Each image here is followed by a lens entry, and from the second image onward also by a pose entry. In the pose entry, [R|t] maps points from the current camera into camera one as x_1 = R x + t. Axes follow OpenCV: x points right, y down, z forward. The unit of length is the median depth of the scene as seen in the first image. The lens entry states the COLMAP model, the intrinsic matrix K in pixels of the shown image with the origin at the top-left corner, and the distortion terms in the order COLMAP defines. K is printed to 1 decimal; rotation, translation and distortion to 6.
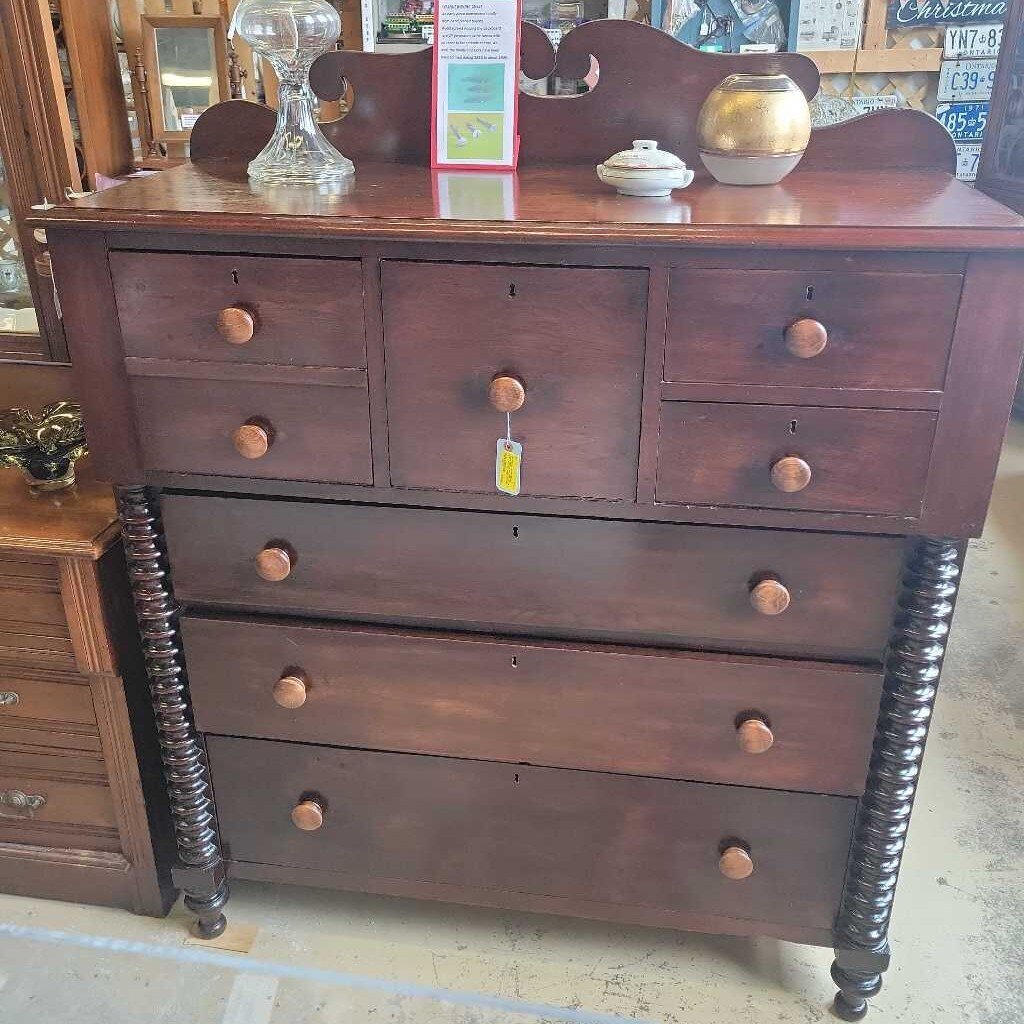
lens RADIAL K [[1029.6, 0, 508.7], [0, 1029.6, 495.1], [0, 0, 1]] dist [0.046777, -0.023459]
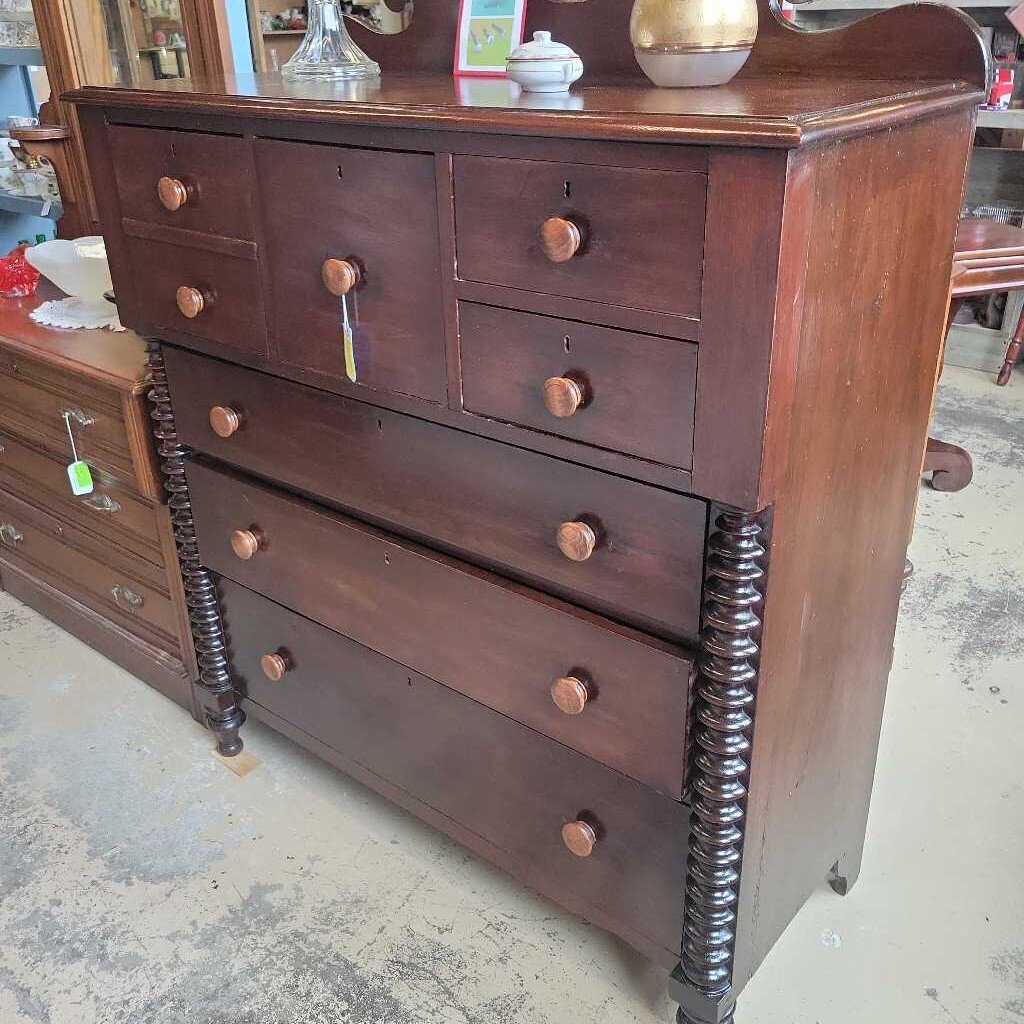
lens RADIAL K [[1029.6, 0, 508.7], [0, 1029.6, 495.1], [0, 0, 1]] dist [0.046777, -0.023459]
pose [[0.855782, 0.202766, -0.475945, 0.553978], [-0.198360, 0.978284, 0.060113, 0.015179], [0.477798, 0.042965, 0.877419, 0.155738]]
